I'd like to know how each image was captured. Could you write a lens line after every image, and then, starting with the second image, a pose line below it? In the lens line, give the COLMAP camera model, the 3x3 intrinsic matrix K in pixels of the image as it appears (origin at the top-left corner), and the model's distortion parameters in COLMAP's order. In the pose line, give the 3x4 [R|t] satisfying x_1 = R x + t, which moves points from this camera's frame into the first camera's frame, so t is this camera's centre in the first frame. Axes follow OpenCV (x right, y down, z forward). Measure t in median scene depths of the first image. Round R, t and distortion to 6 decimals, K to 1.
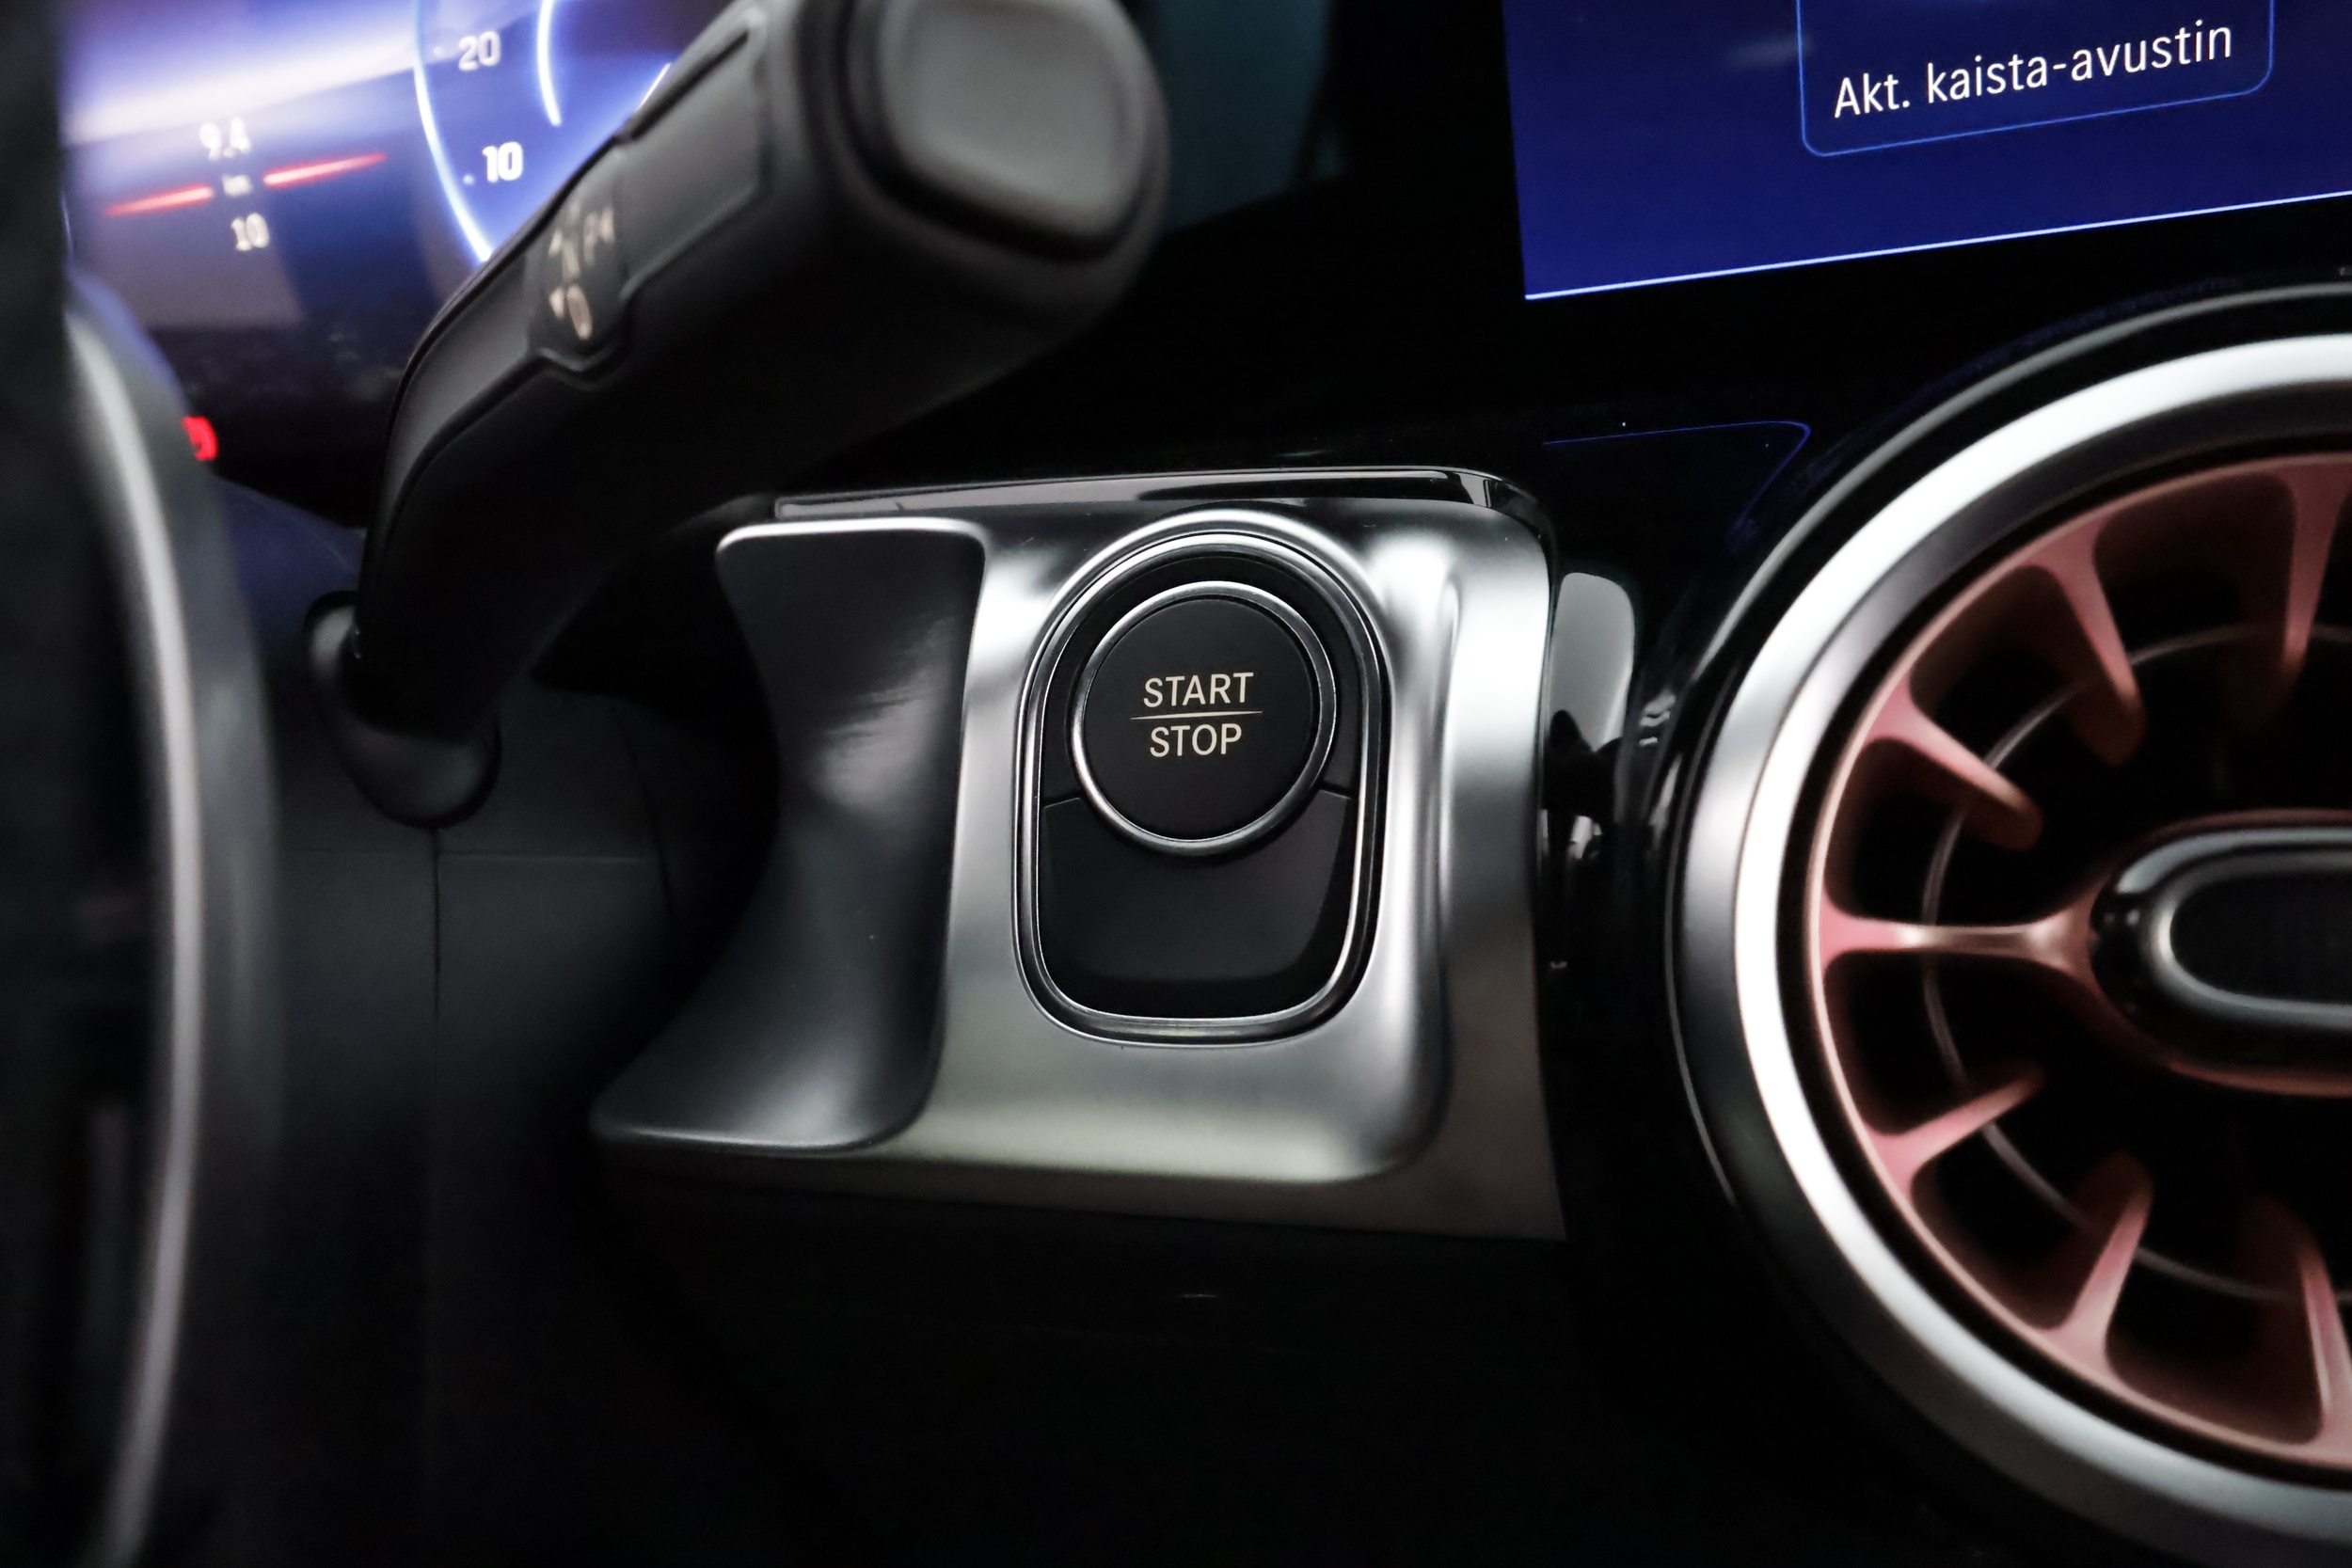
lens RADIAL K [[2030.7, 0, 1173.8], [0, 2030.7, 737.7], [0, 0, 1]] dist [-0.023007, 0.138928]
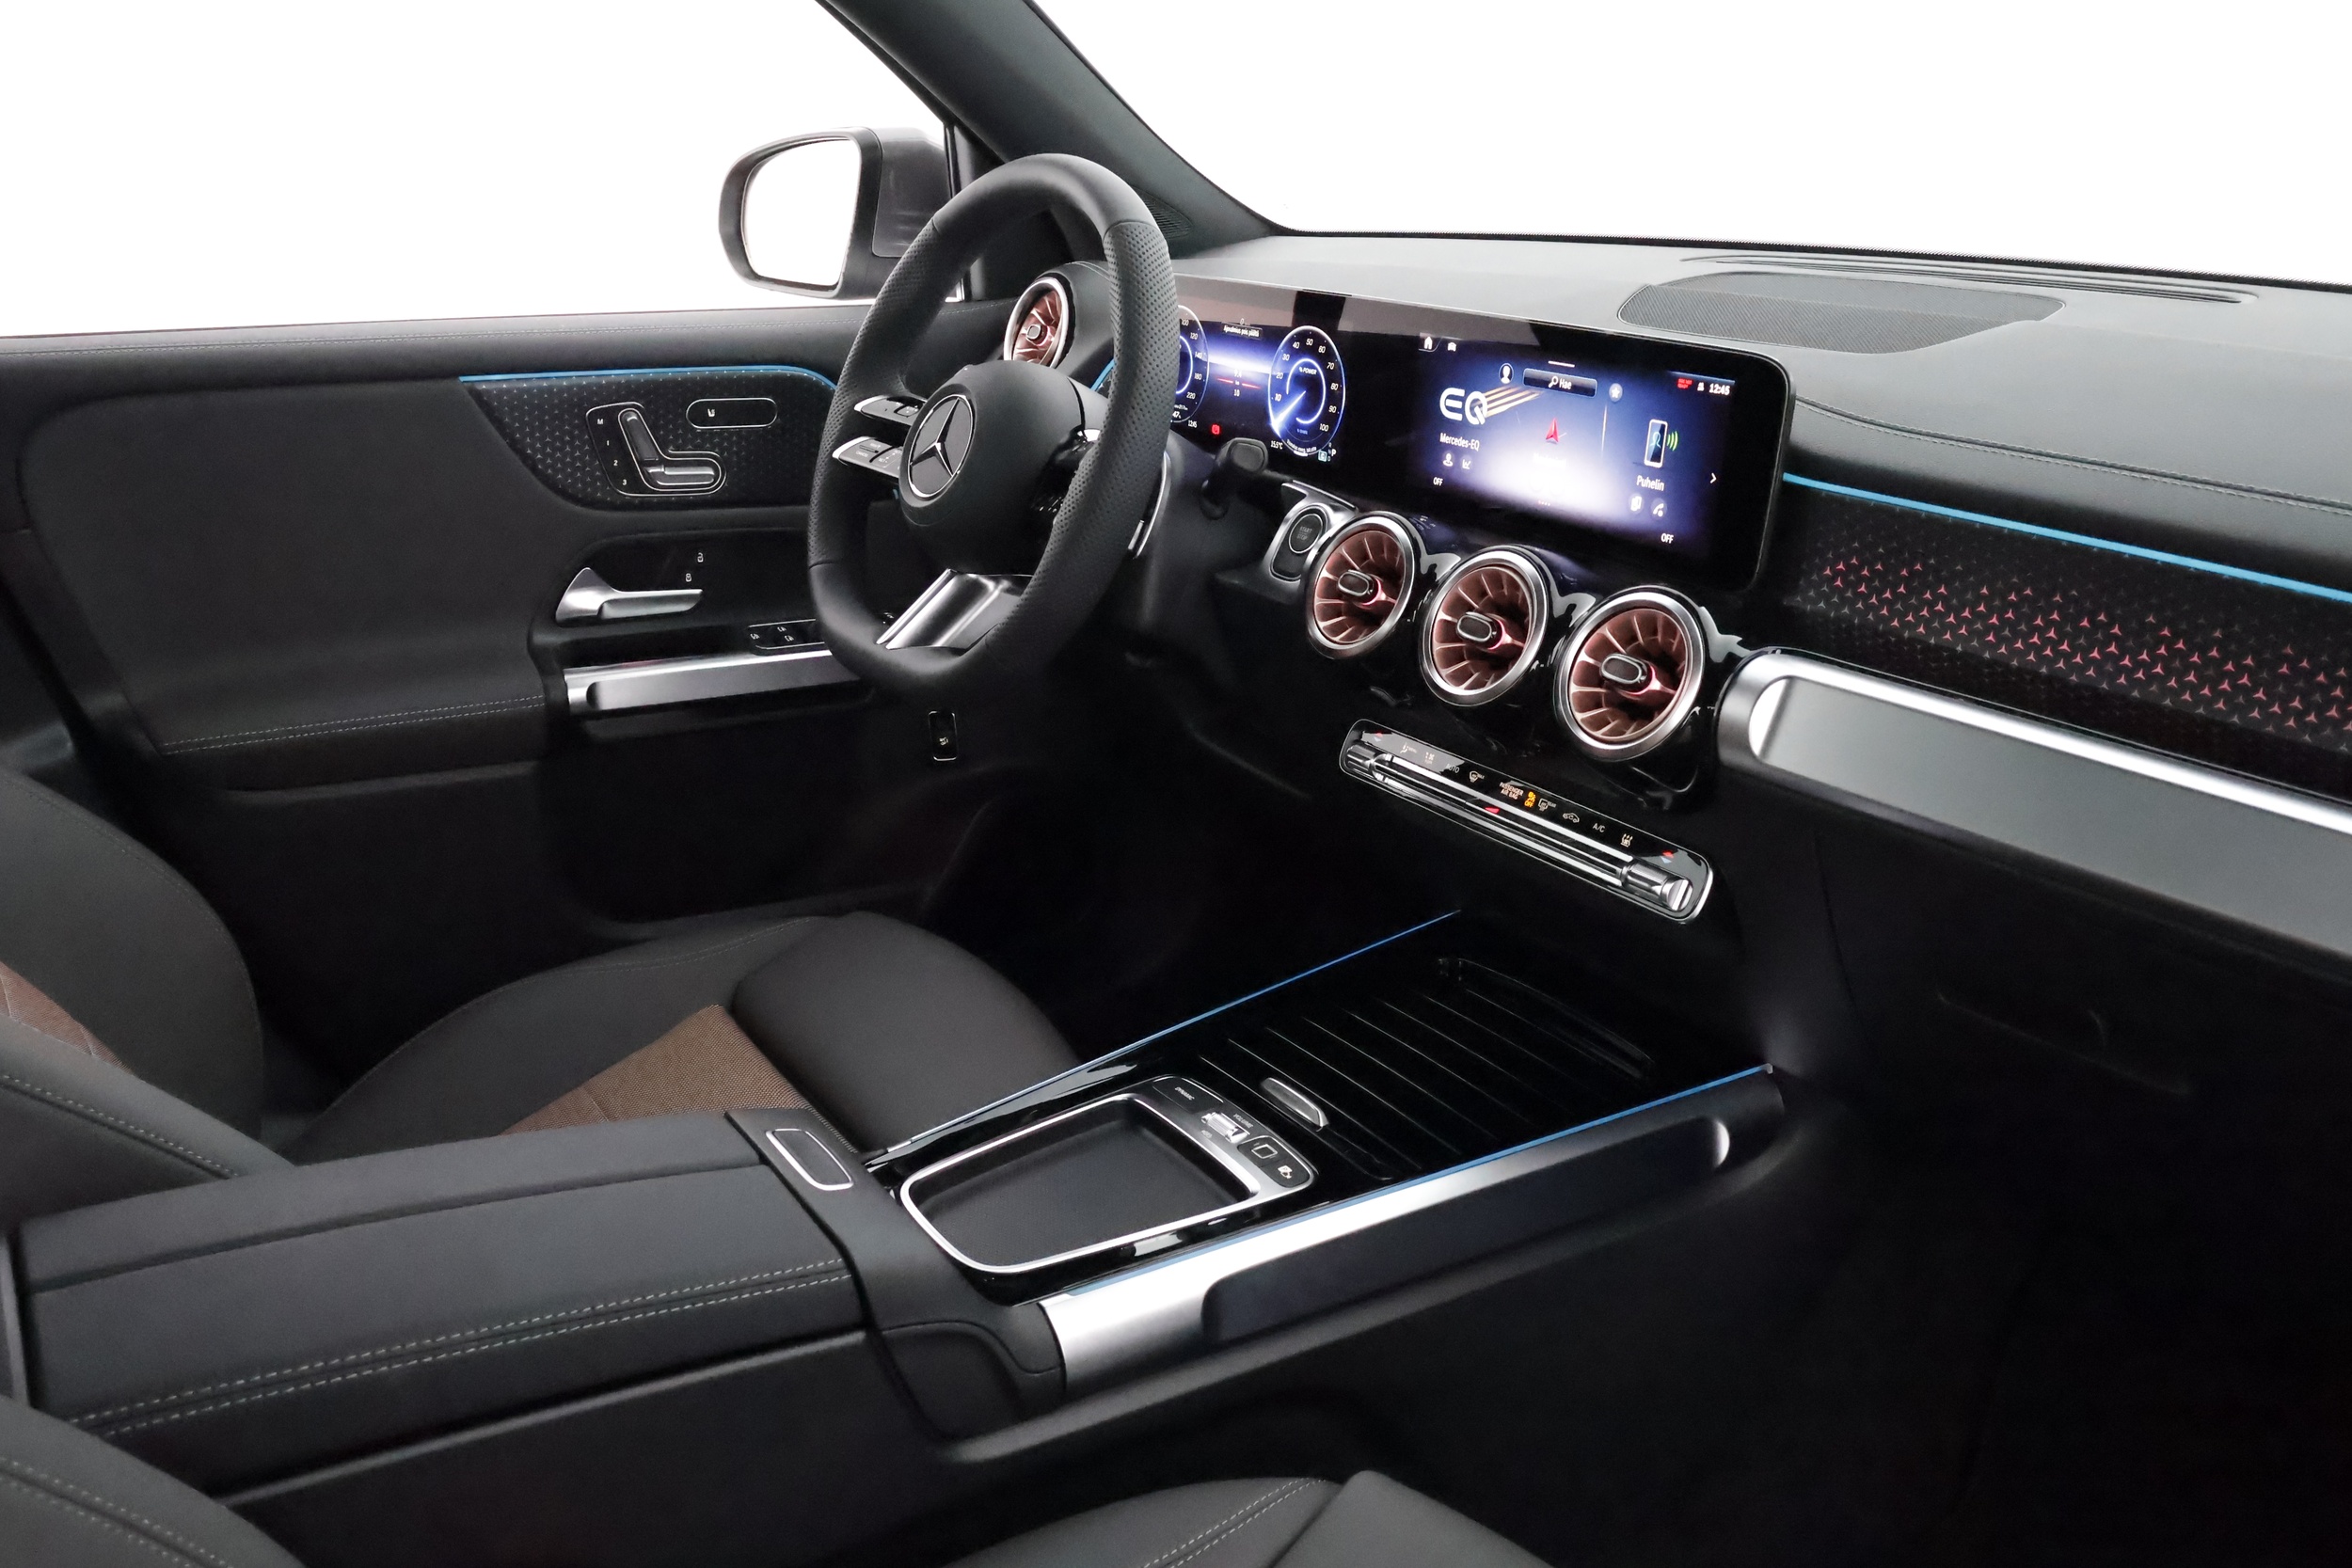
lens RADIAL K [[2030.7, 0, 1173.8], [0, 2030.7, 737.7], [0, 0, 1]] dist [-0.023007, 0.138928]
pose [[0.772849, 0.323621, -0.545869, 3.388681], [-0.289740, 0.945250, 0.150178, -0.238651], [0.564584, 0.042095, 0.824302, -4.413913]]
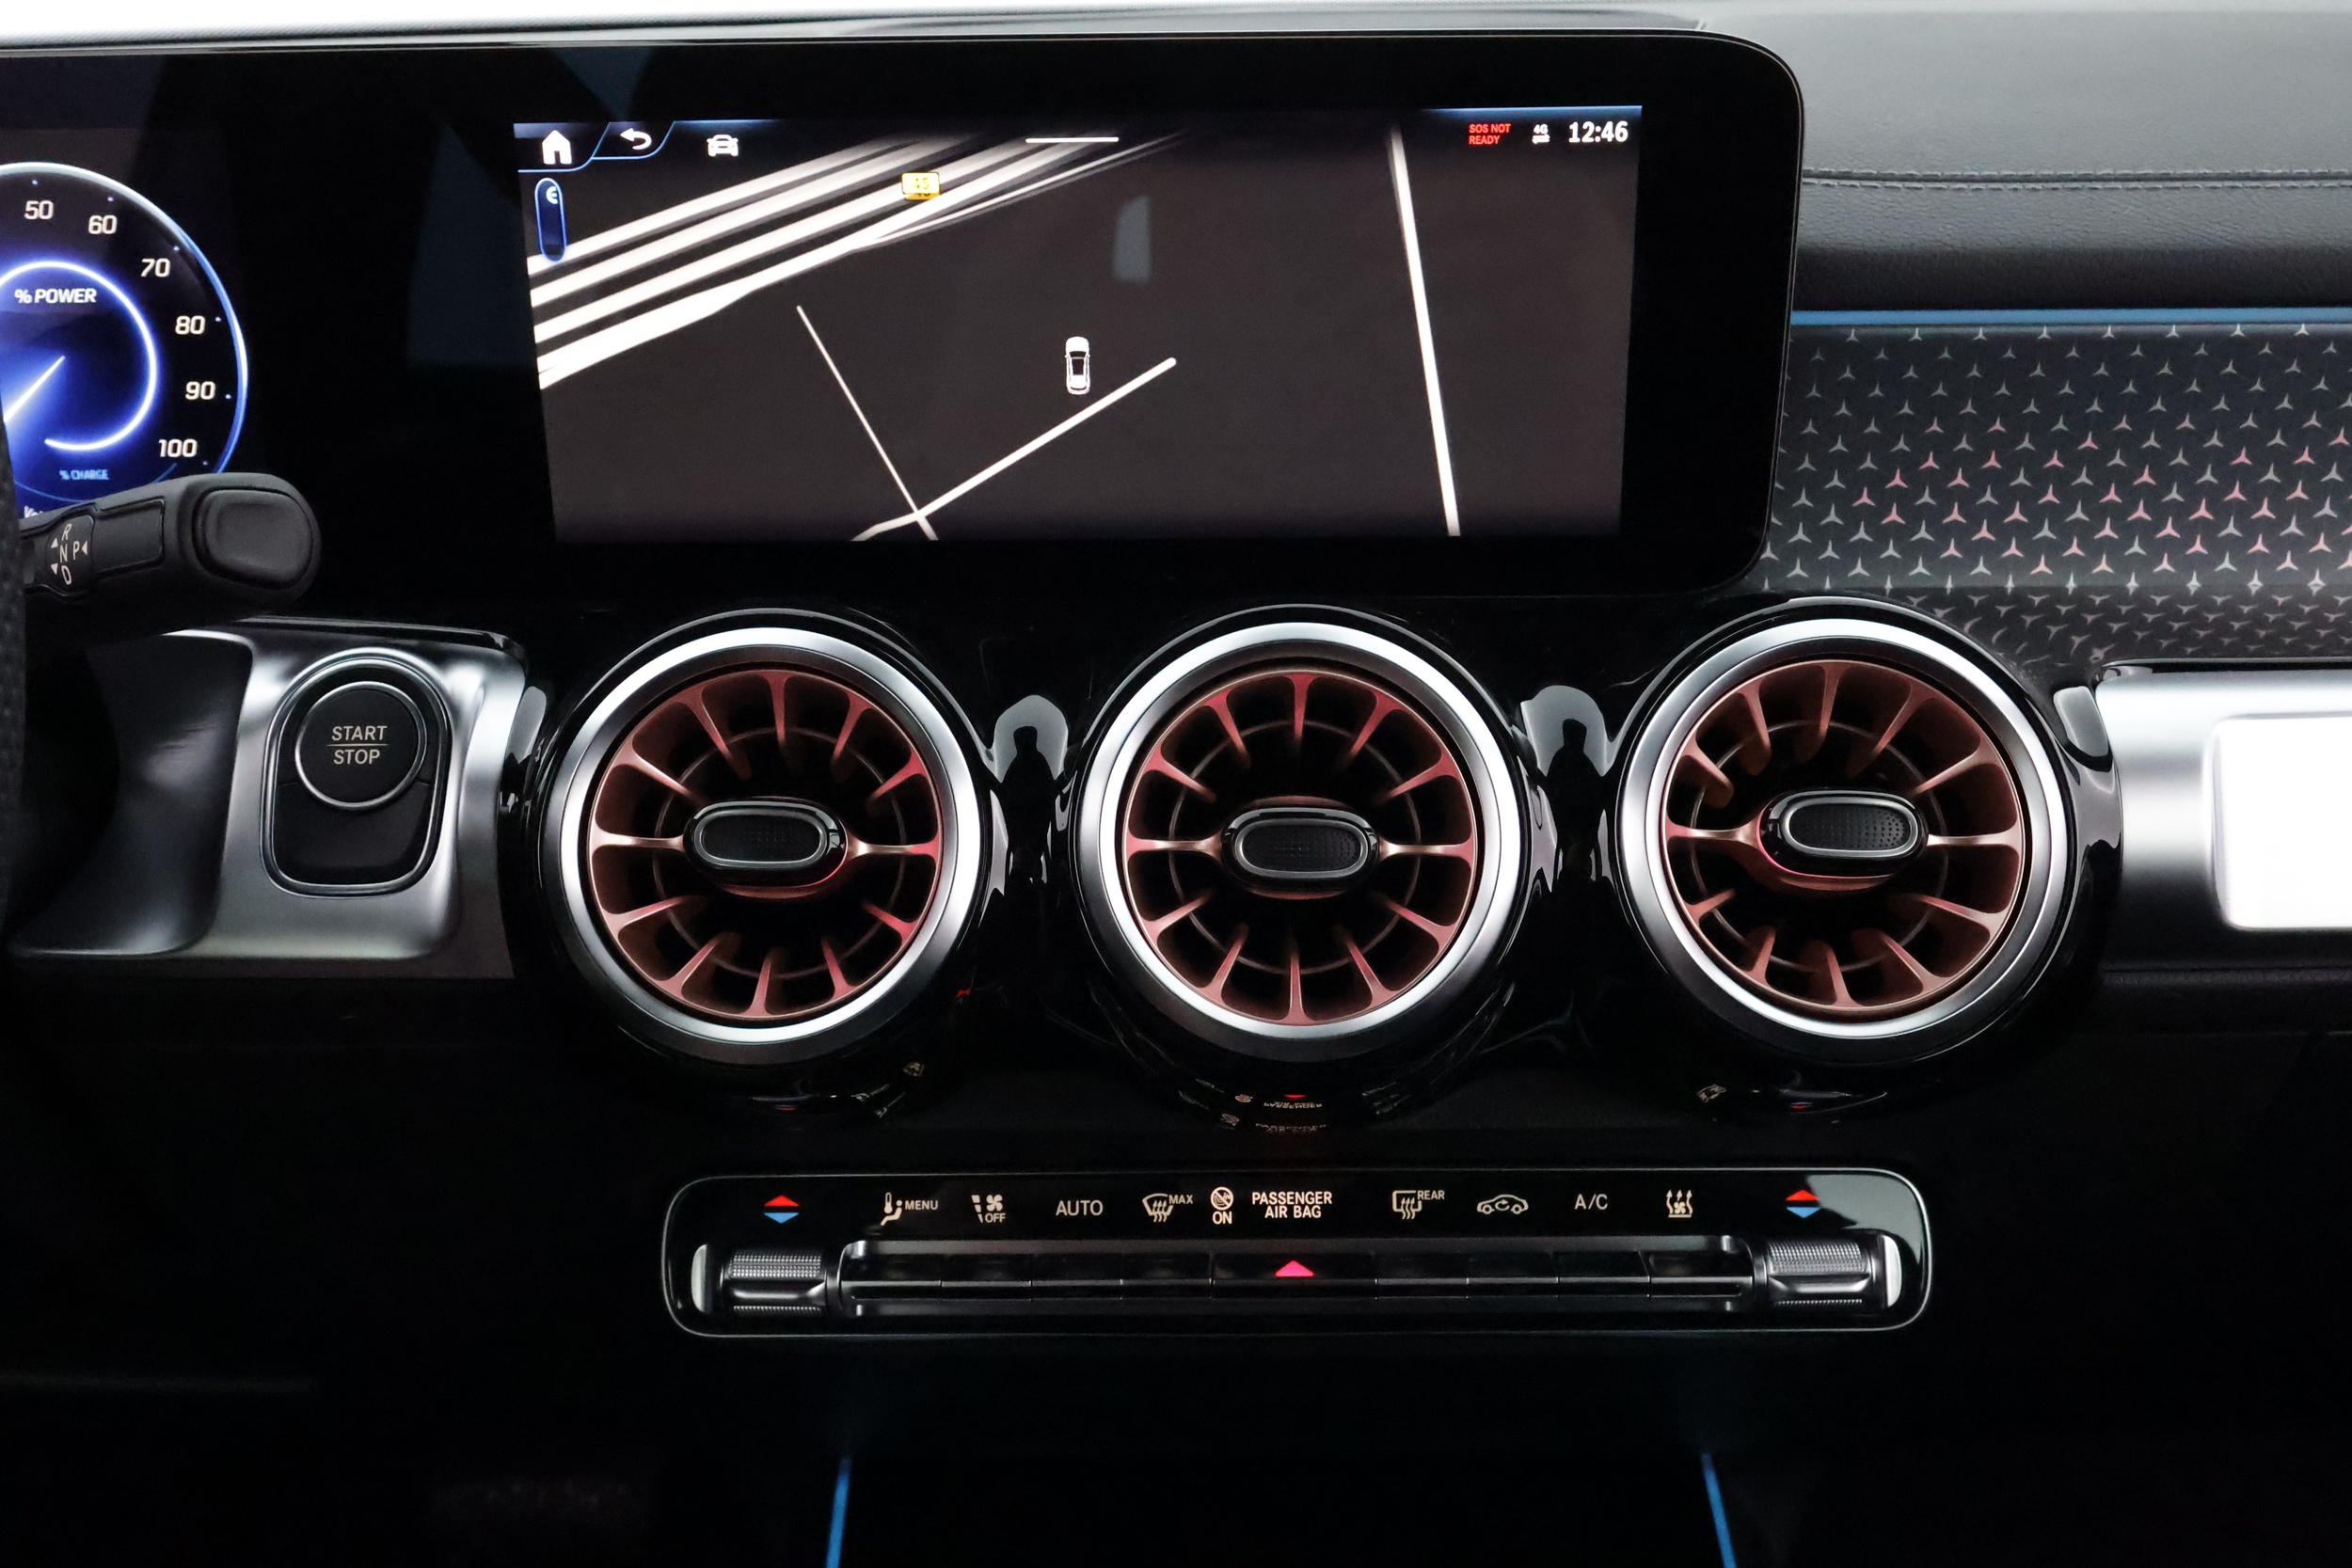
lens RADIAL K [[2030.7, 0, 1173.8], [0, 2030.7, 737.7], [0, 0, 1]] dist [-0.023007, 0.138928]
pose [[0.949241, 0.016692, 0.314107, 0.152153], [-0.019785, 0.999782, 0.006663, -0.049275], [-0.313927, -0.012539, 0.949364, -1.268835]]
